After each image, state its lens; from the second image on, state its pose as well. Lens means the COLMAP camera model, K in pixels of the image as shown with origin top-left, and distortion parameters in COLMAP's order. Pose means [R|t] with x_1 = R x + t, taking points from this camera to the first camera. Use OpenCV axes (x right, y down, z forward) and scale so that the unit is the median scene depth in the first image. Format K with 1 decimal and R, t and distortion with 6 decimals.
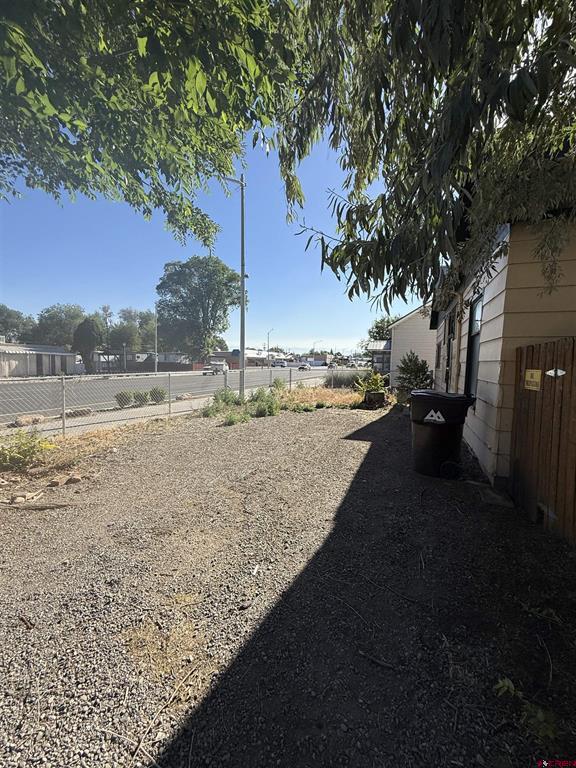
lens RADIAL K [[333.3, 0, 288.0], [0, 333.3, 384.0], [0, 0, 1]] dist [-0.000199, -0.000026]
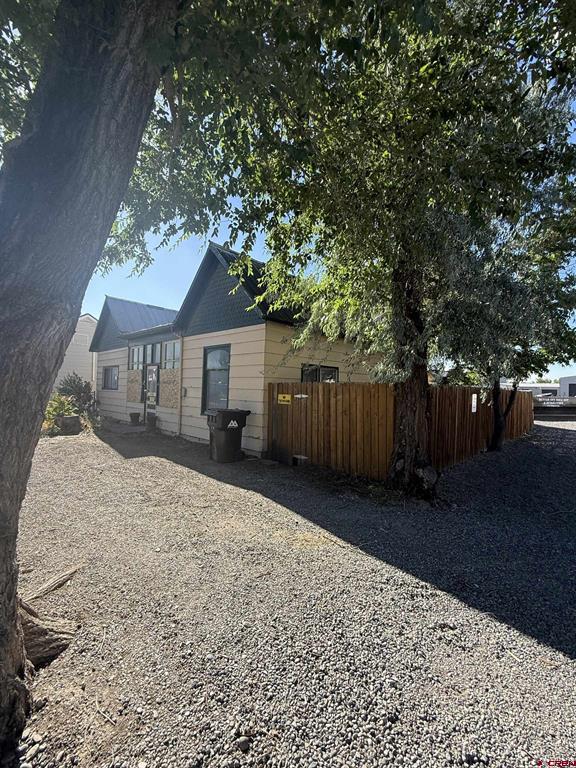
lens RADIAL K [[333.3, 0, 288.0], [0, 333.3, 384.0], [0, 0, 1]] dist [-0.000199, -0.000026]
pose [[0.391349, 0.000520, 0.920242, -1.208506], [0.044681, 0.998810, -0.019566, -0.067074], [-0.919157, 0.048774, 0.390860, 0.149857]]
